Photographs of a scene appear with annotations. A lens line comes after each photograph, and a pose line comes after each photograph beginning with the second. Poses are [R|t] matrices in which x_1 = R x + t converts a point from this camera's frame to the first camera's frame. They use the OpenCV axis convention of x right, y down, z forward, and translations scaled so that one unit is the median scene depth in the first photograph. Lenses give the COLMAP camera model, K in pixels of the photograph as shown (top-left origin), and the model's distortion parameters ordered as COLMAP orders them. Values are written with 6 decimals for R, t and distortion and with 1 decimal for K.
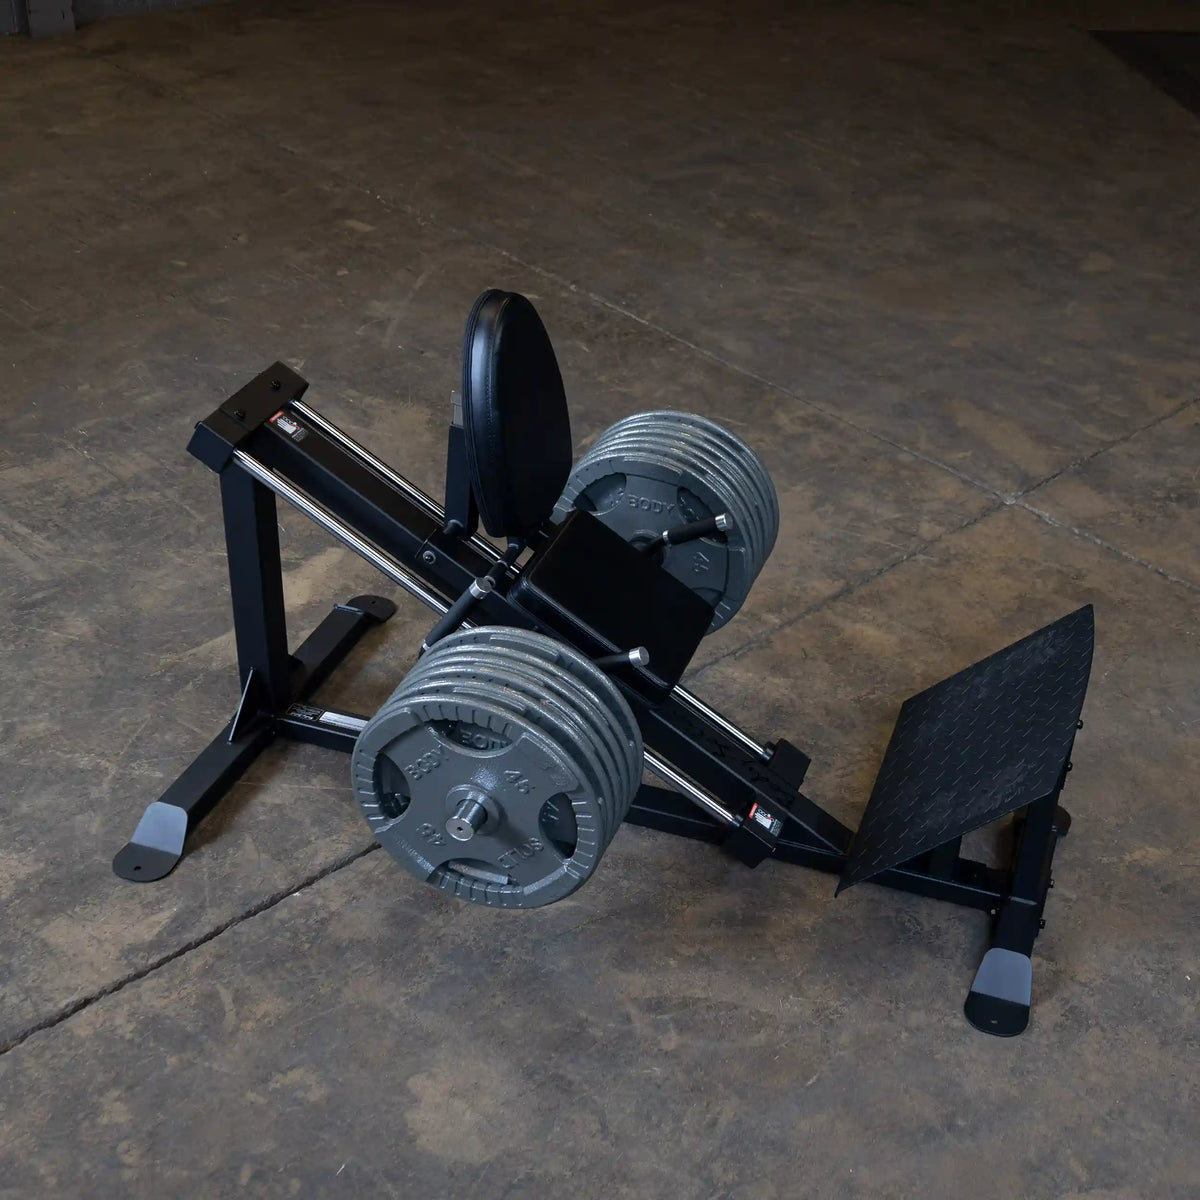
lens RADIAL K [[1749.7, 0, 772.7], [0, 1749.7, 600.6], [0, 0, 1]] dist [0.015151, 0.016032]
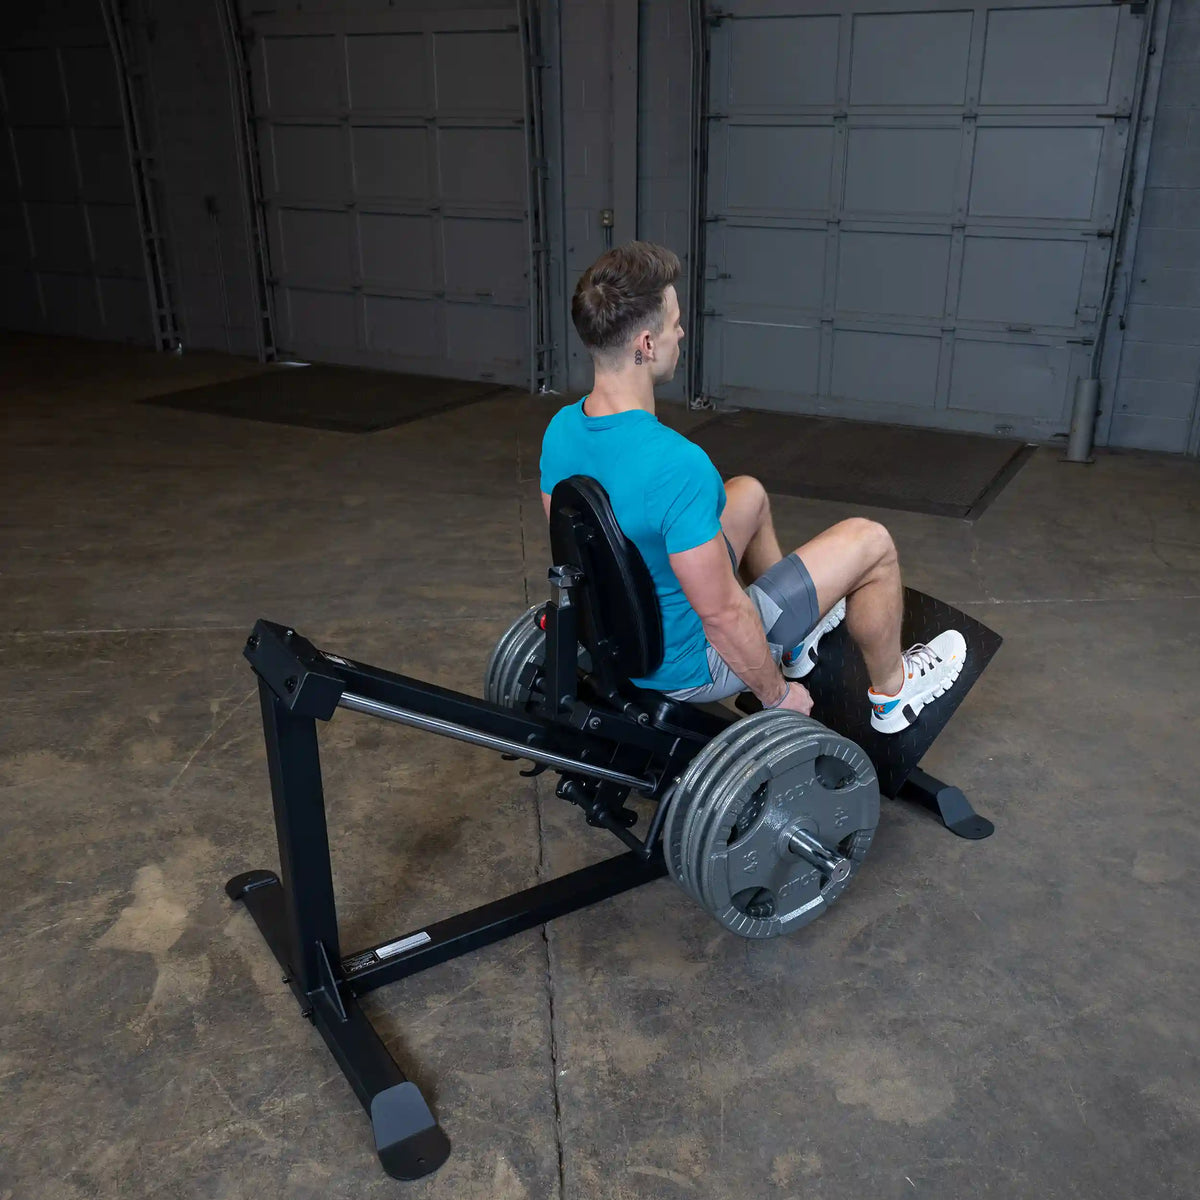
lens RADIAL K [[1139.9, 0, 661.6], [0, 1139.9, 598.1], [0, 0, 1]] dist [-0.007245, 0.006589]
pose [[0.638374, -0.338738, 0.691183, -0.601811], [0.449599, 0.892950, 0.022373, -0.064585], [-0.624771, 0.296473, 0.722333, 0.422233]]
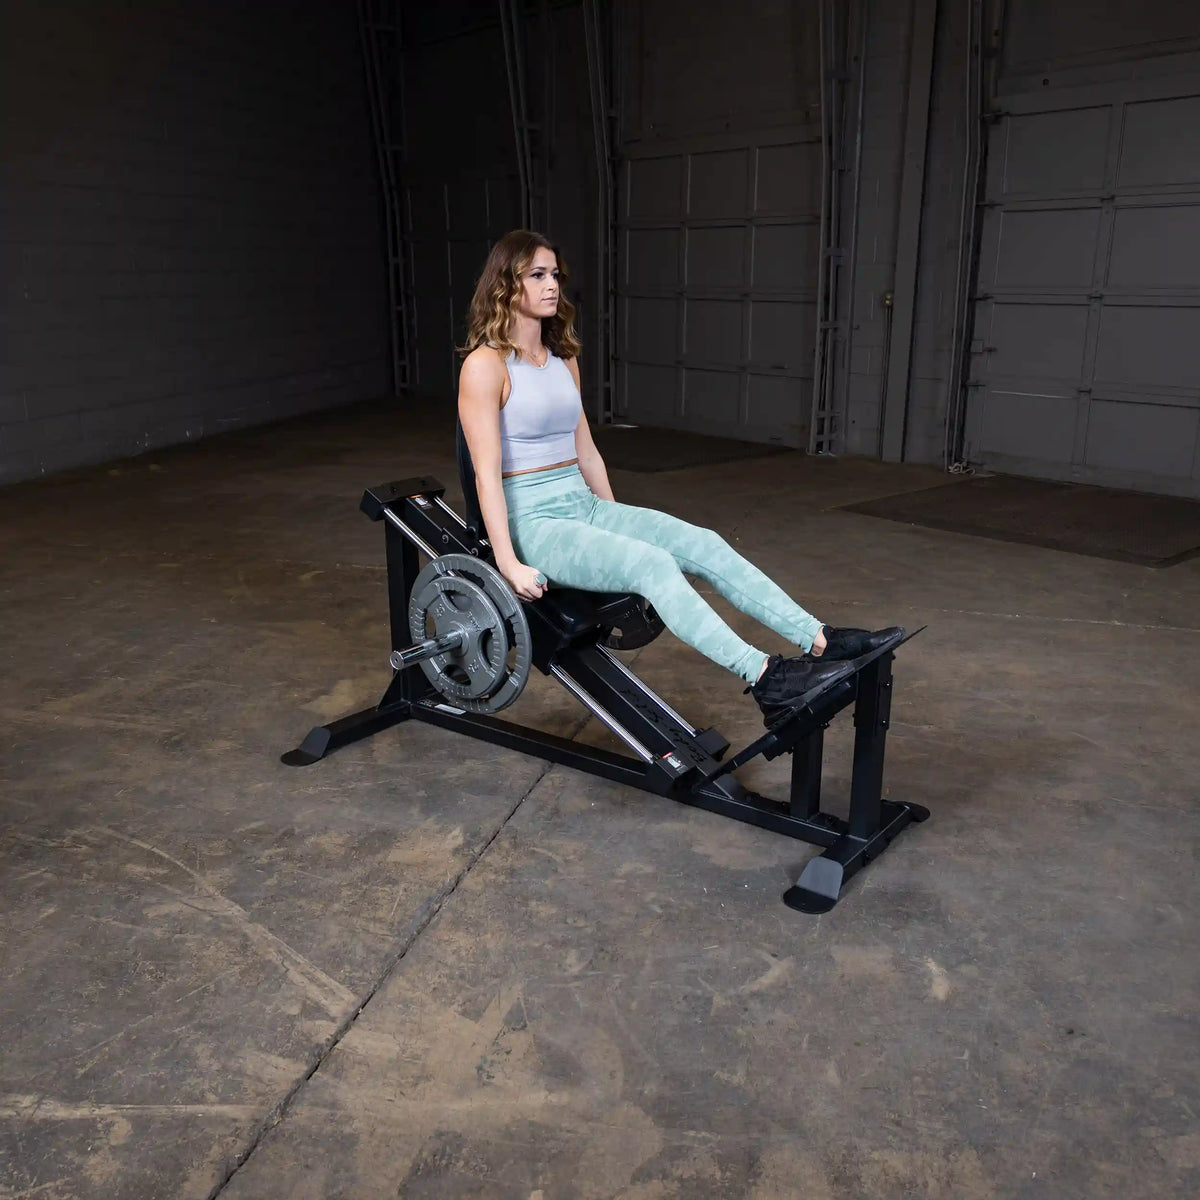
lens RADIAL K [[1139.6, 0, 581.1], [0, 1139.6, 601.0], [0, 0, 1]] dist [-0.010859, 0.012794]
pose [[0.894912, -0.199490, 0.399170, -0.585971], [0.302818, 0.928513, -0.214861, 0.233331], [-0.327772, 0.313157, 0.891346, 0.075794]]
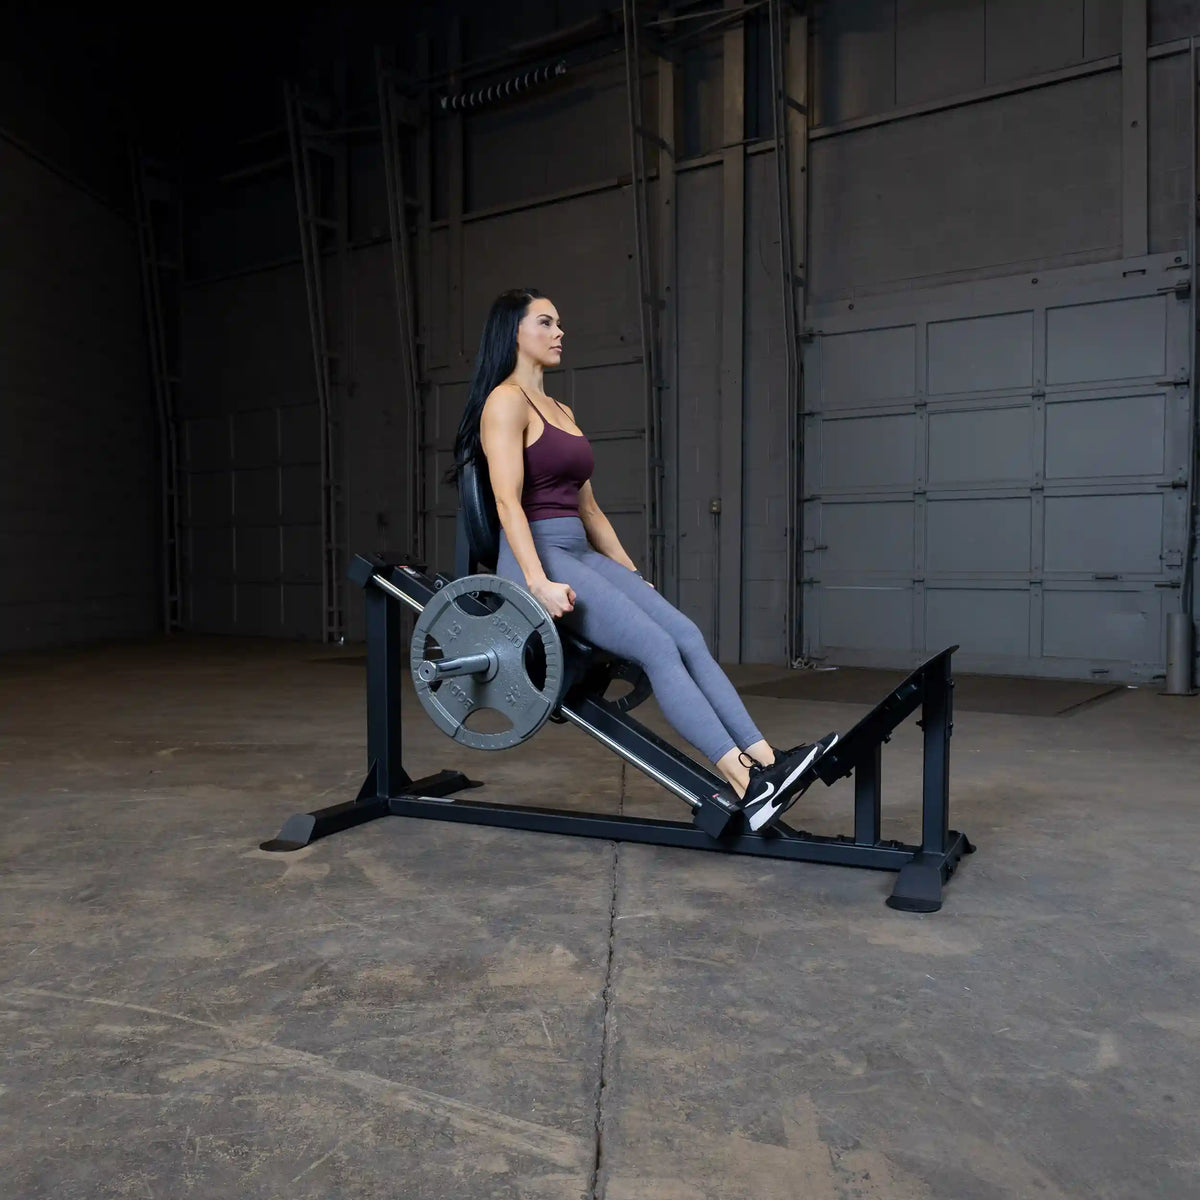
lens RADIAL K [[1139.6, 0, 581.1], [0, 1139.6, 601.0], [0, 0, 1]] dist [-0.010859, 0.012794]
pose [[0.763397, -0.096833, 0.638630, -0.749169], [0.400899, 0.846253, -0.350907, 0.245465], [-0.506463, 0.523908, 0.684847, 0.410908]]
